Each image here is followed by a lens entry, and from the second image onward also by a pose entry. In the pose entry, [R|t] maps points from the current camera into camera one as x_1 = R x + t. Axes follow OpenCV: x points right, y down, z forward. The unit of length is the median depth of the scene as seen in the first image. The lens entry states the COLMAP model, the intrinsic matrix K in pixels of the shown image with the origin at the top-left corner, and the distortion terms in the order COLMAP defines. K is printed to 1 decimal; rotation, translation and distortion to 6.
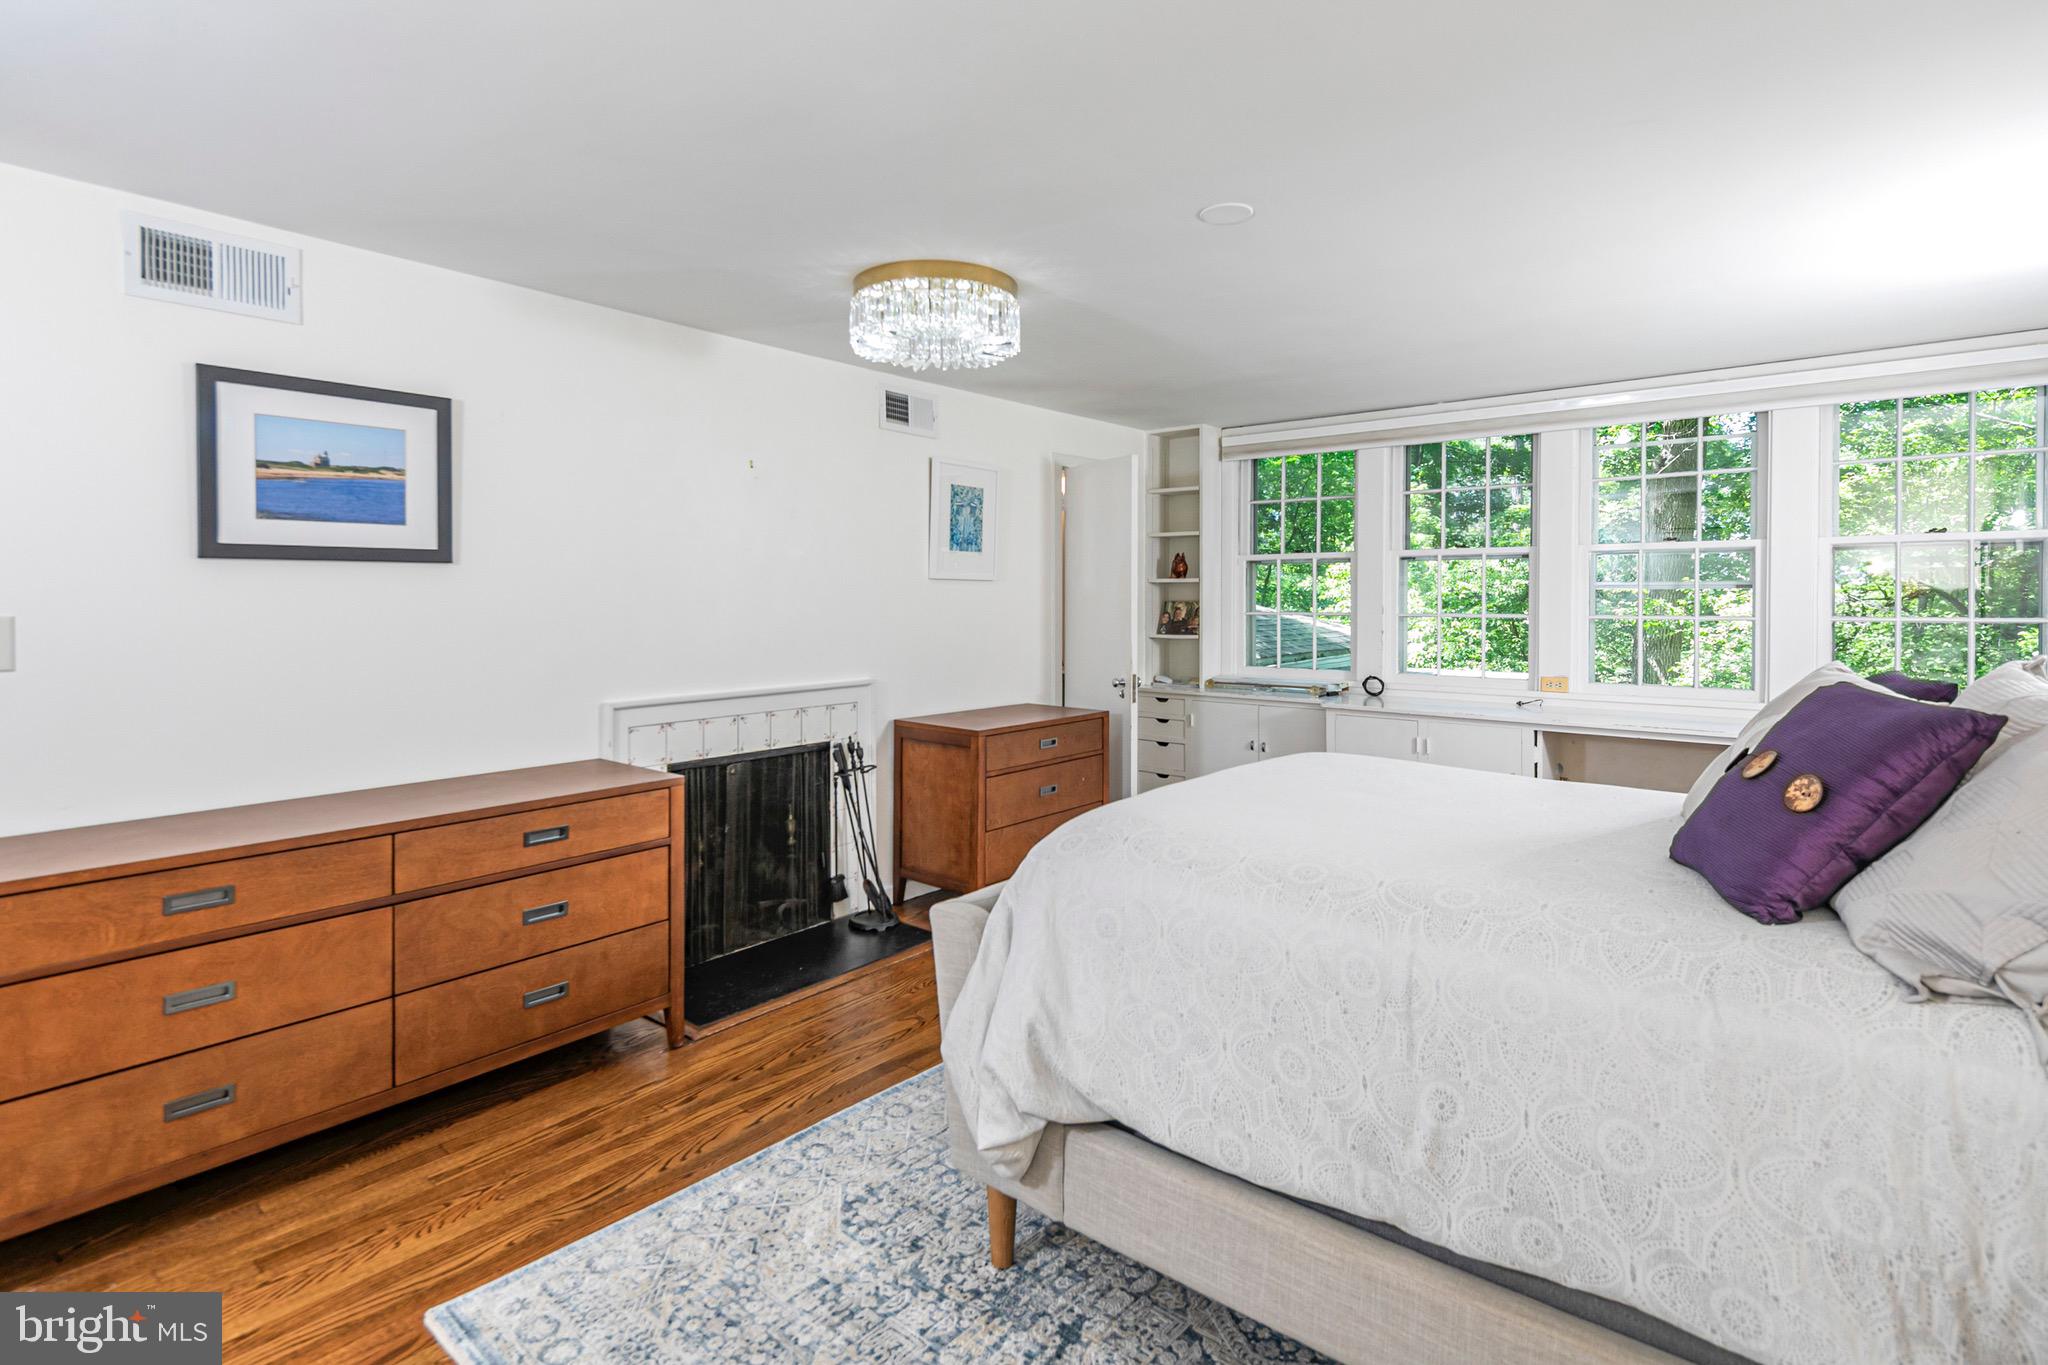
lens RADIAL K [[1014.7, 0, 1029.2], [0, 1014.7, 598.7], [0, 0, 1]] dist [0.003080, 0.000229]
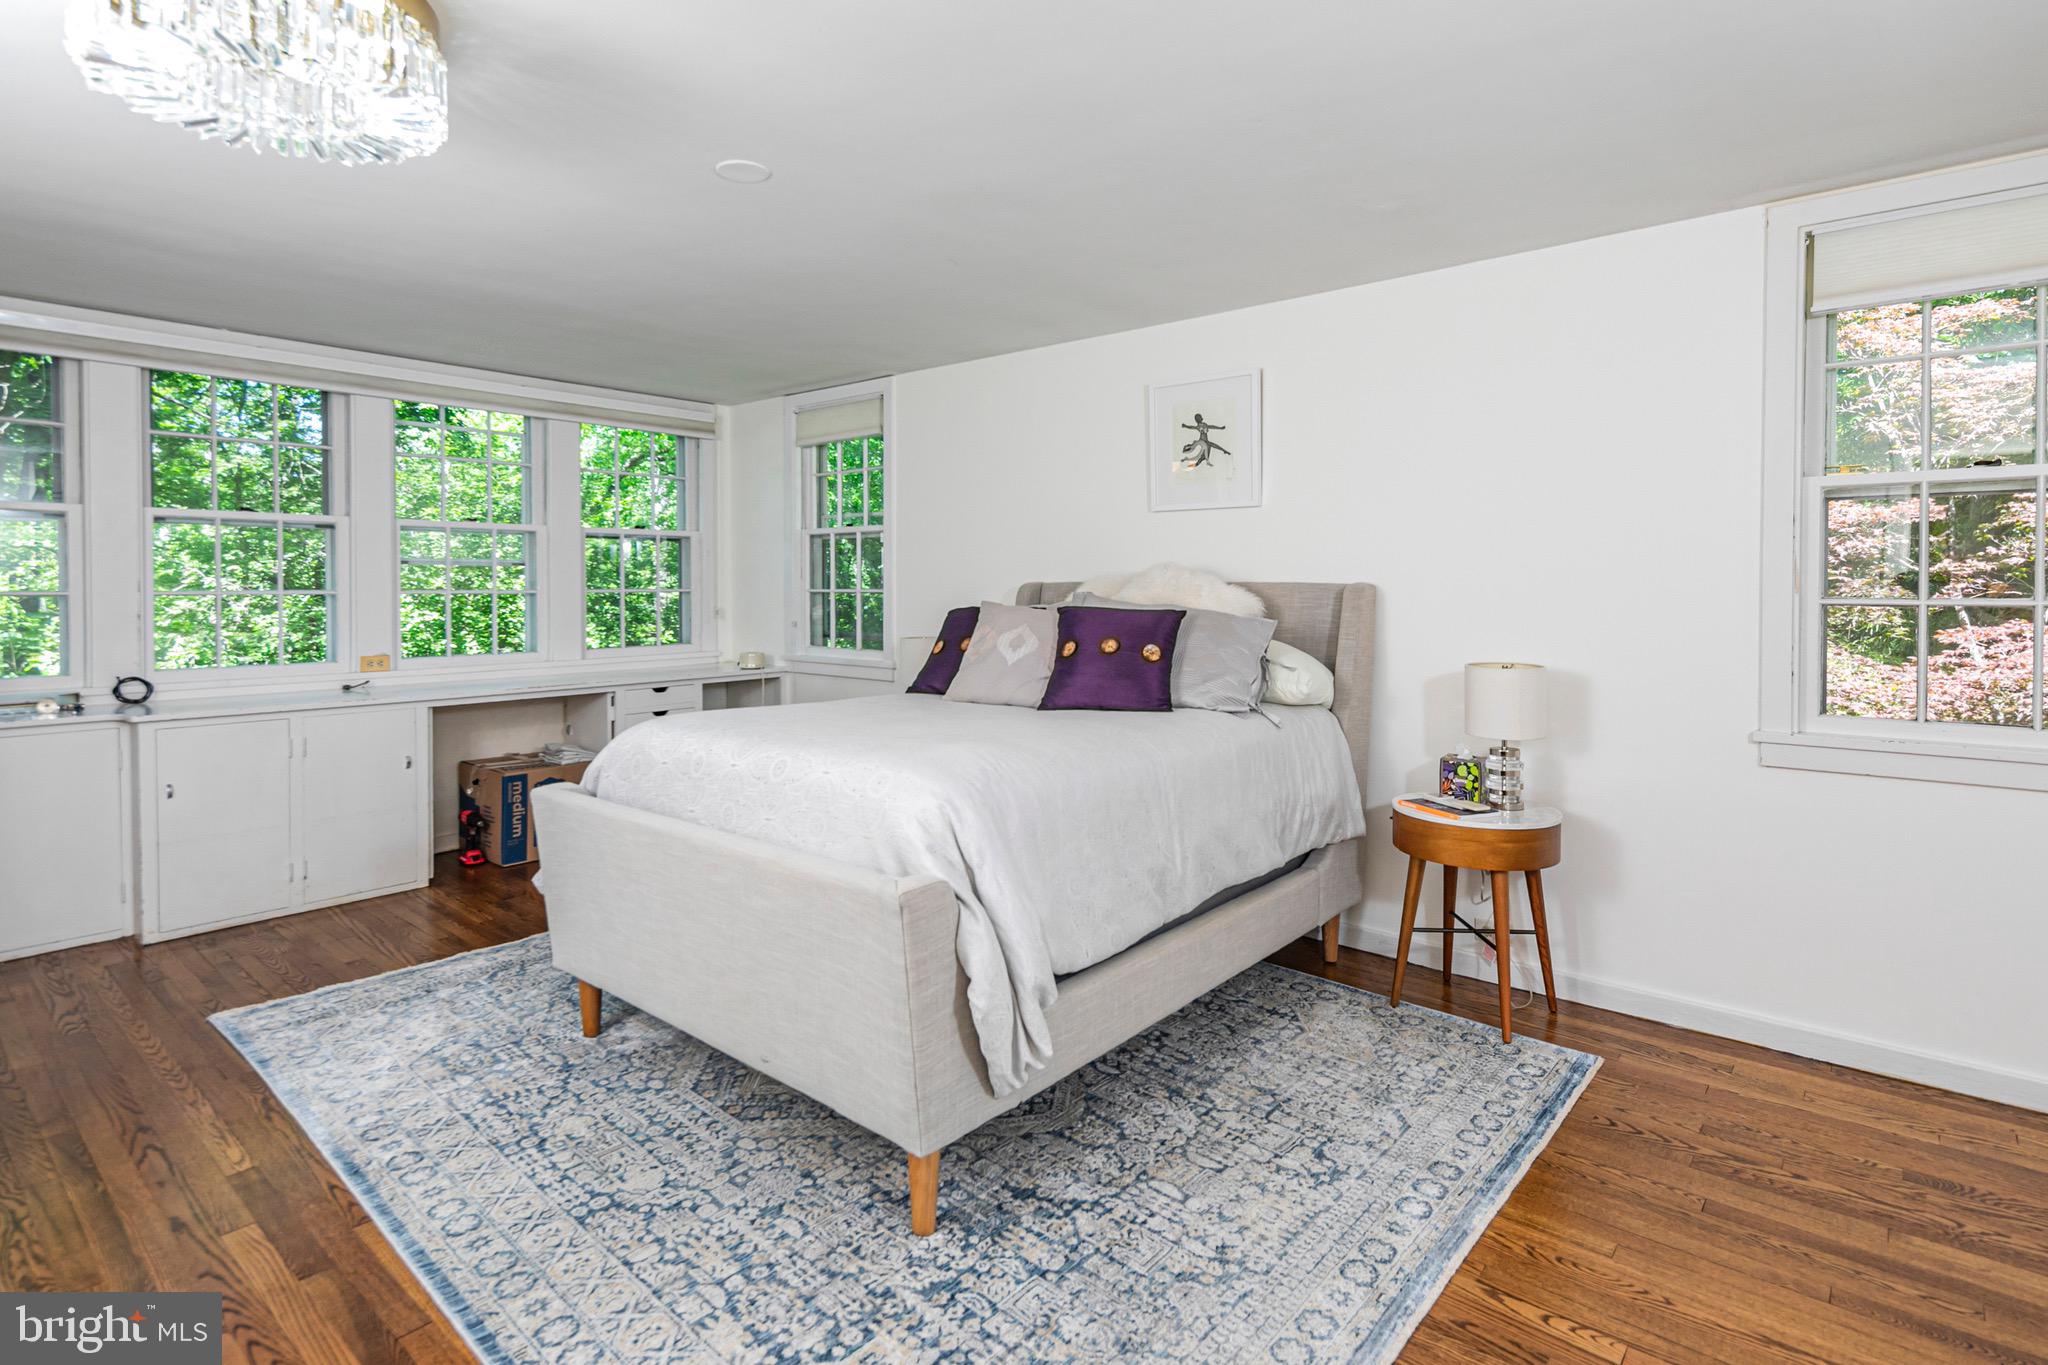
lens RADIAL K [[1014.7, 0, 1029.2], [0, 1014.7, 598.7], [0, 0, 1]] dist [0.003080, 0.000229]
pose [[0.016991, -0.014145, 0.999756, -1.042061], [0.005048, 0.999888, 0.014061, 0.033806], [-0.999843, 0.004807, 0.017060, 0.922656]]
